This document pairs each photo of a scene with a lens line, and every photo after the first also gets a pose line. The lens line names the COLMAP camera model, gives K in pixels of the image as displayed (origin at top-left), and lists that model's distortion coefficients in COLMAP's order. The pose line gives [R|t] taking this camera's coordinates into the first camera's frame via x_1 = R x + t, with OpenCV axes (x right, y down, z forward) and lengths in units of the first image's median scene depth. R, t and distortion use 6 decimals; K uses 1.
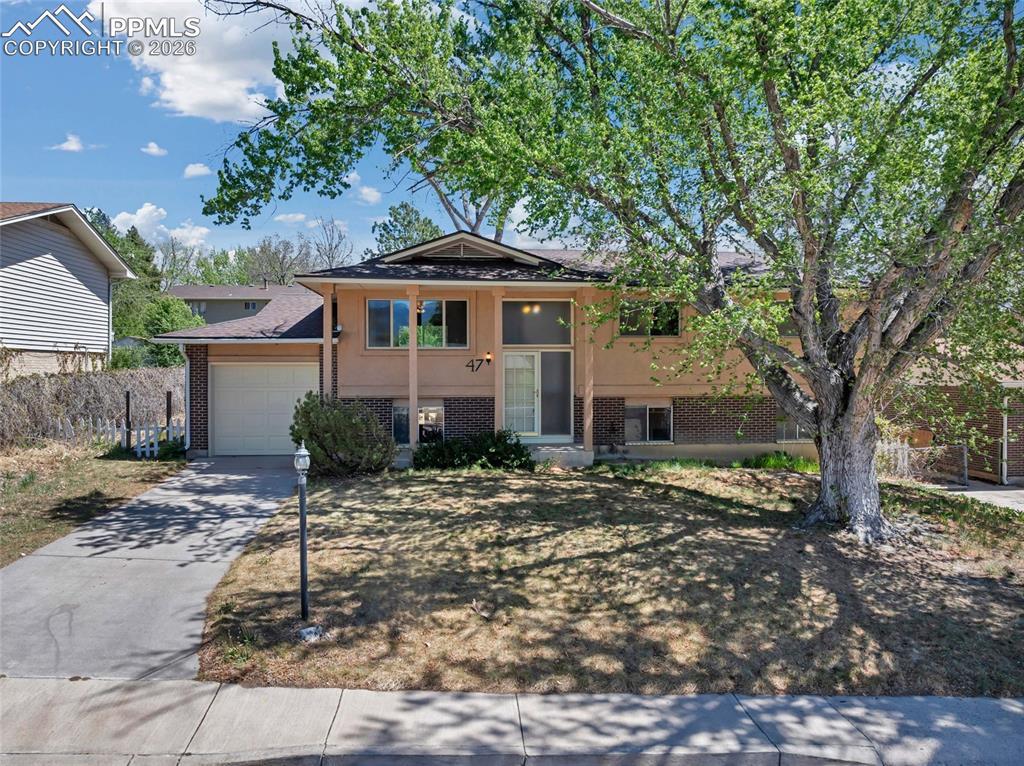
lens RADIAL K [[727.0, 0, 530.4], [0, 727.0, 380.5], [0, 0, 1]] dist [-0.043229, 0.008111]
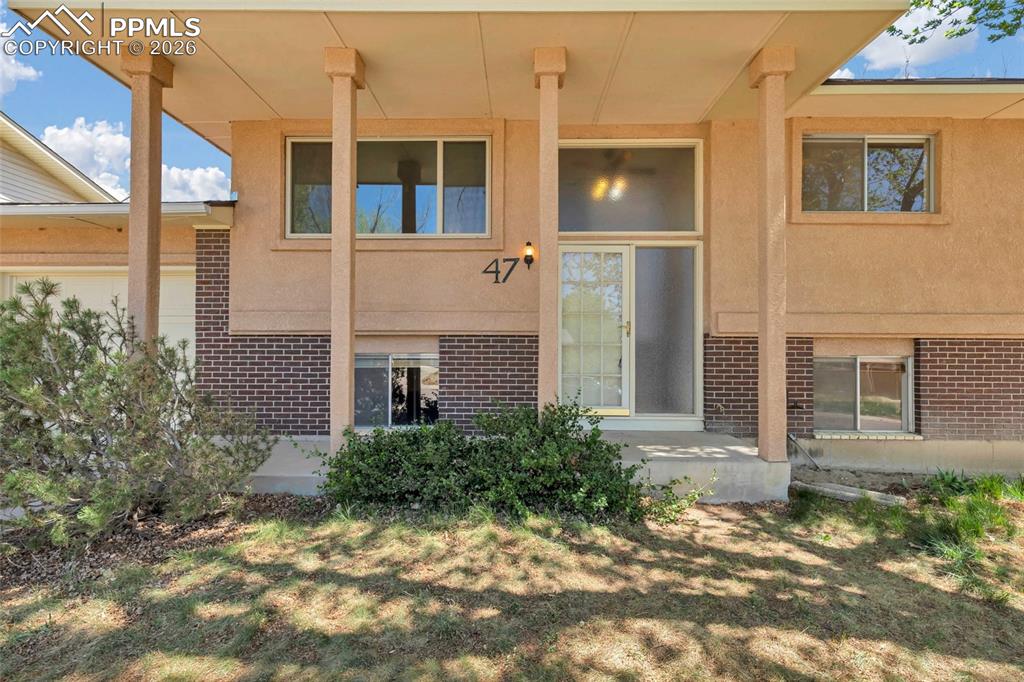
lens RADIAL K [[476.1, 0, 514.4], [0, 476.1, 346.3], [0, 0, 1]] dist [0.004156, 0.000452]
pose [[0.992116, 0.004220, -0.125250, -0.026941], [-0.006592, 0.999807, -0.018527, 0.036367], [0.125147, 0.019206, 0.991952, 0.679012]]
